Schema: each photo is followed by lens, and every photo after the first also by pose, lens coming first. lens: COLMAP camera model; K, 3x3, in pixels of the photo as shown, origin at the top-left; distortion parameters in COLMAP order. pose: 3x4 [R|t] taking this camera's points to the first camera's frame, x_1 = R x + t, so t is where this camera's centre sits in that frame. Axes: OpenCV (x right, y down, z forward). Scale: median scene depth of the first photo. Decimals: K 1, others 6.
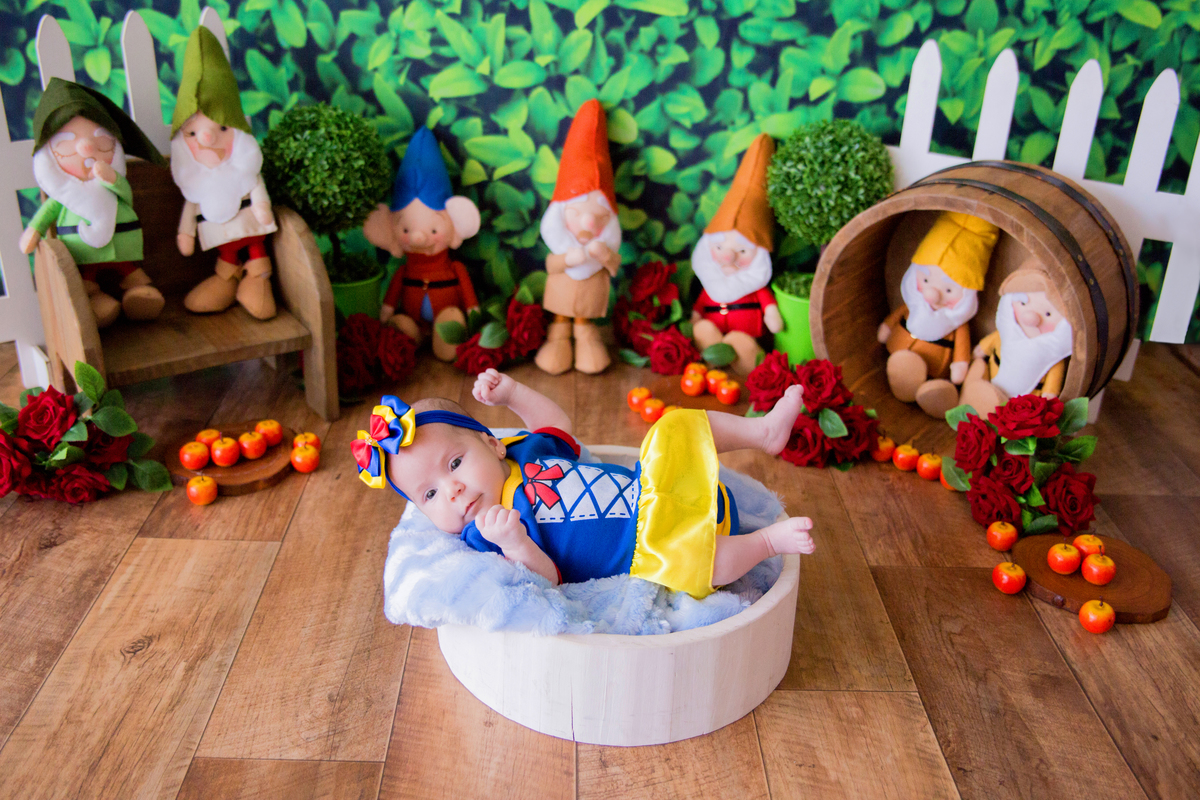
lens RADIAL K [[1112.5, 0, 602.1], [0, 1112.5, 395.1], [0, 0, 1]] dist [0.055152, 0.000000]
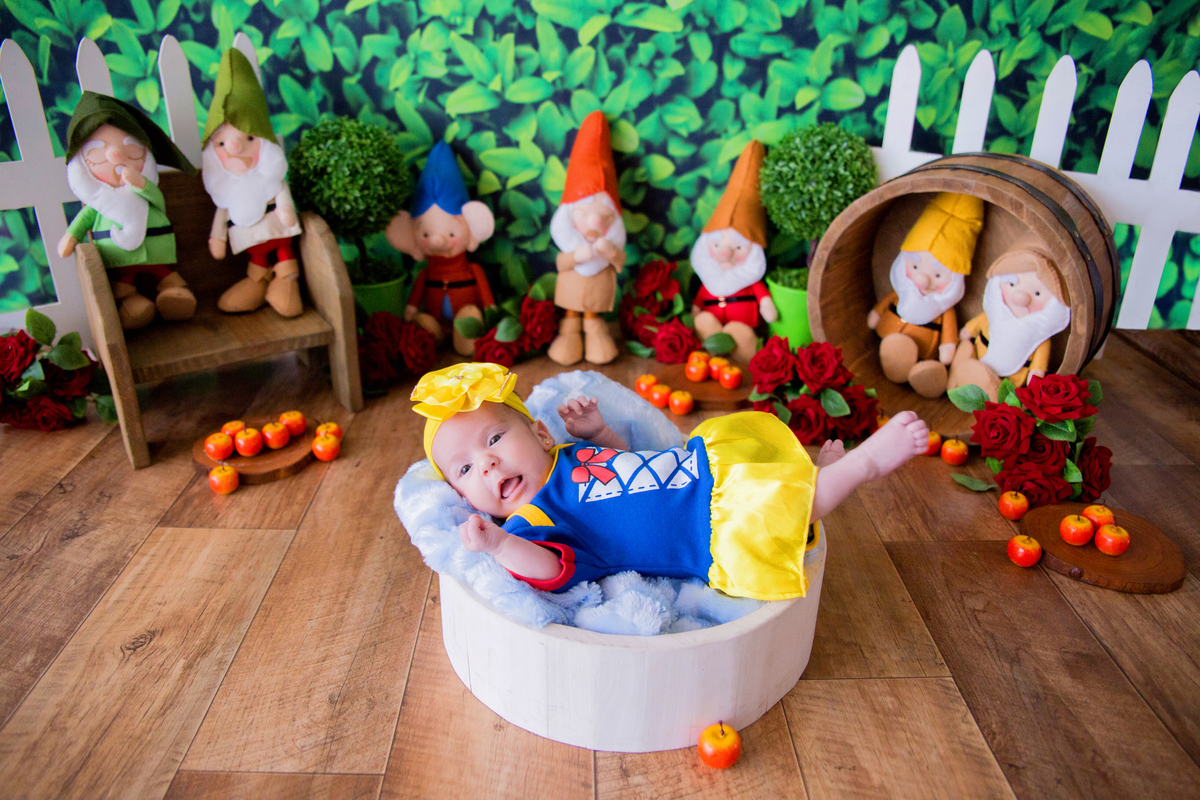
lens RADIAL K [[875.0, 0, 597.3], [0, 875.0, 390.8], [0, 0, 1]] dist [-0.011888, 0.007445]
pose [[0.999675, -0.021883, -0.013088, -0.002965], [0.021776, 0.999729, -0.008245, 0.015582], [0.013265, 0.007957, 0.999880, 0.181336]]
